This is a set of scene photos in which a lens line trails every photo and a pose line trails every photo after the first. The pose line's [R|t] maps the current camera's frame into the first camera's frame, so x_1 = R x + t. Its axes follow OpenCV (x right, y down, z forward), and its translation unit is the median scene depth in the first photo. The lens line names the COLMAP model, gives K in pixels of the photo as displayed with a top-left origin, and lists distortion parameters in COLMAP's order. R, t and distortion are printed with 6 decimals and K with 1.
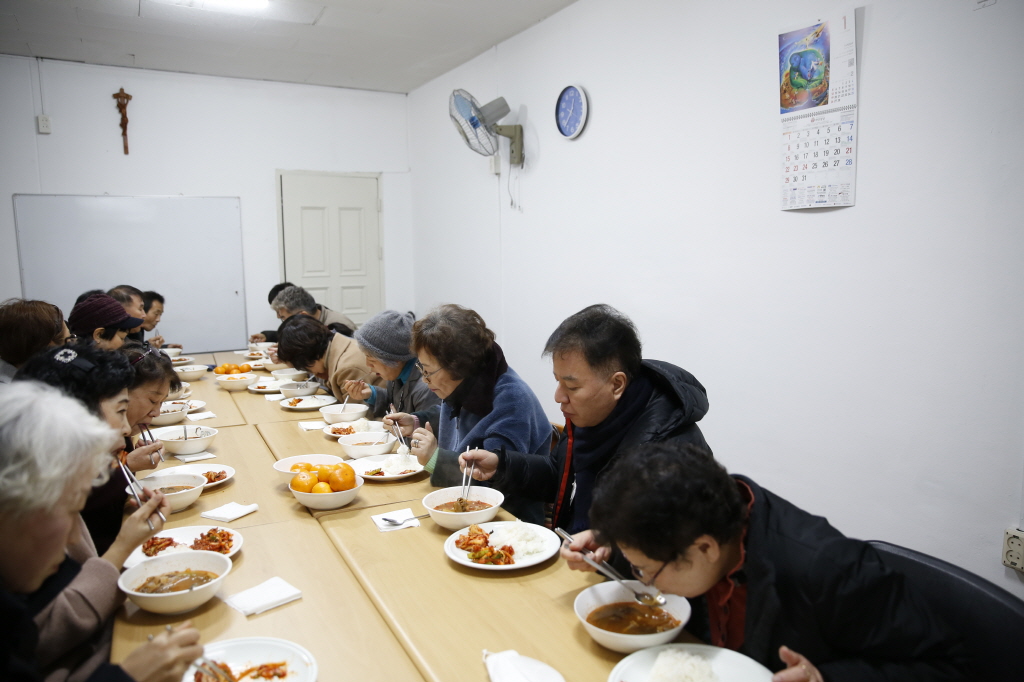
lens RADIAL K [[774.9, 0, 513.8], [0, 774.9, 366.6], [0, 0, 1]] dist [0.042543, 0.006947]
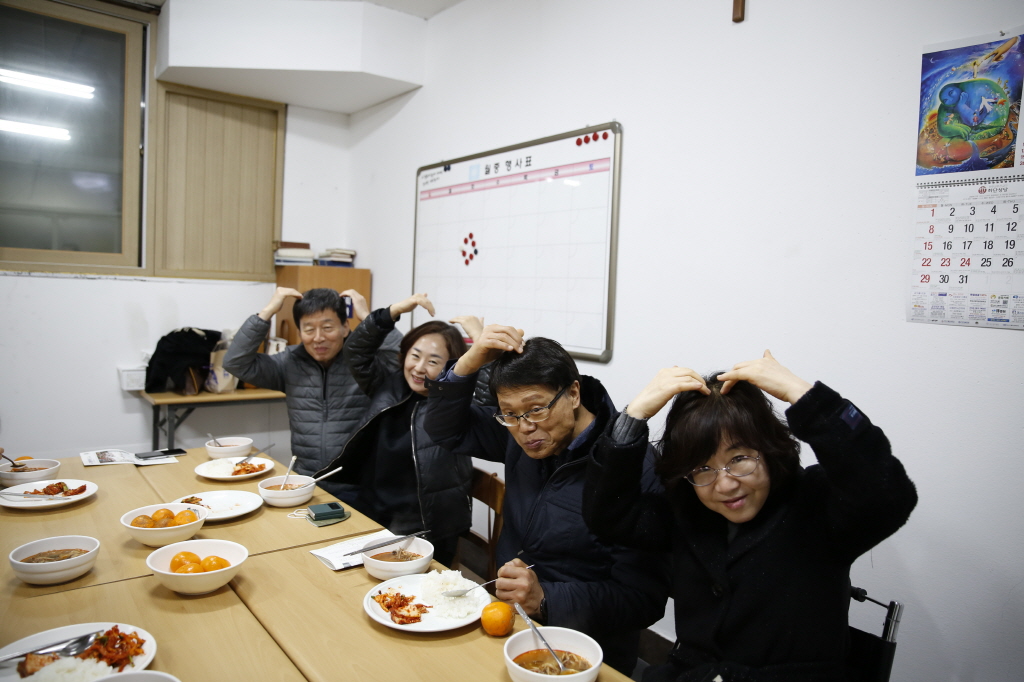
lens RADIAL K [[774.9, 0, 510.5], [0, 774.9, 337.4], [0, 0, 1]] dist [0.042543, 0.006947]
pose [[0.996061, 0.044326, 0.076791, -0.033262], [-0.039218, 0.996996, -0.066795, -0.137239], [-0.079521, 0.063520, 0.994807, 0.402120]]
